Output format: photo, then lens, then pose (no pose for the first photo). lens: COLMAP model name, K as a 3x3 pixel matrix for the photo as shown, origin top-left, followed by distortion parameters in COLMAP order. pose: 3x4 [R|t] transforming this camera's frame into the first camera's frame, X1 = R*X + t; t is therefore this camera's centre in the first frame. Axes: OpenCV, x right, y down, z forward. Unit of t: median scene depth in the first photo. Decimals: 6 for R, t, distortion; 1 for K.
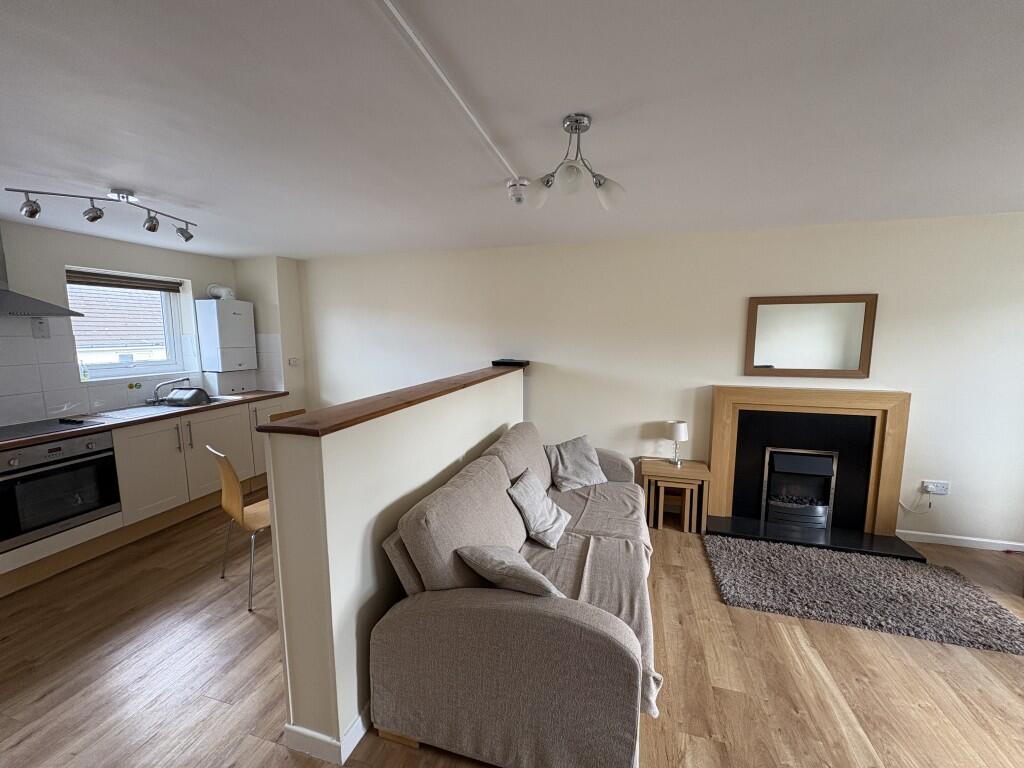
lens RADIAL K [[404.2, 0, 510.6], [0, 404.2, 381.8], [0, 0, 1]] dist [0.000924, -0.000377]
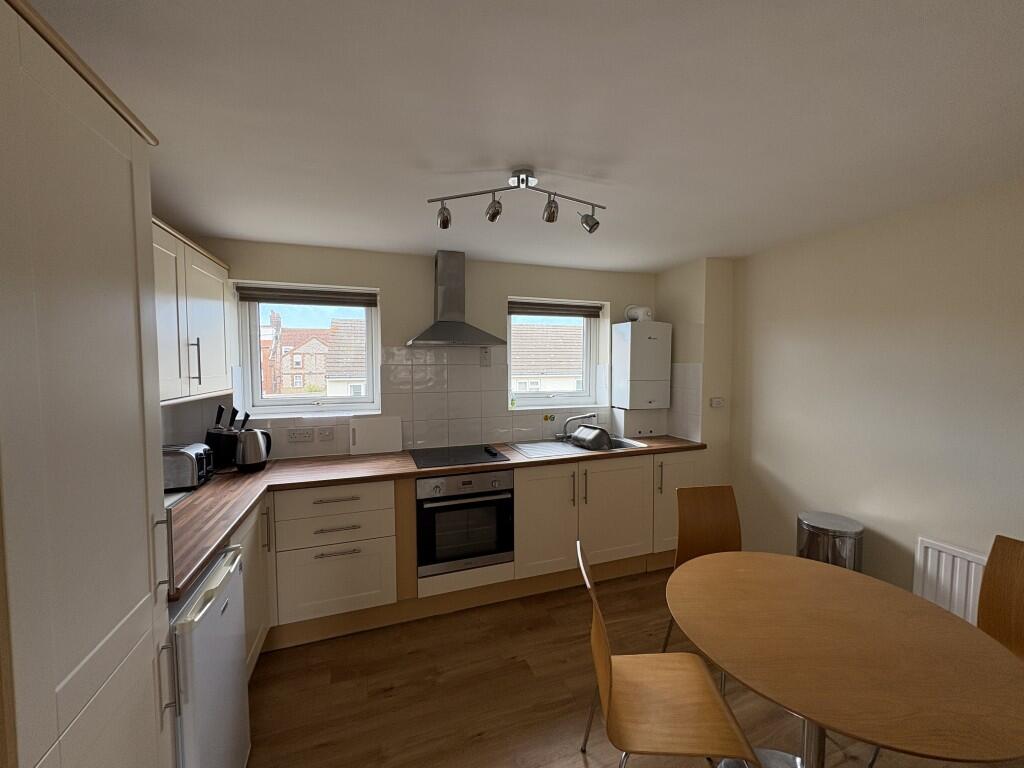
lens RADIAL K [[404.2, 0, 512.5], [0, 404.2, 385.4], [0, 0, 1]] dist [0.000924, -0.000377]
pose [[0.586915, 0.045617, -0.808362, -0.222129], [-0.098584, 0.995009, -0.015427, -0.042003], [0.803624, 0.088746, 0.588483, 0.370254]]
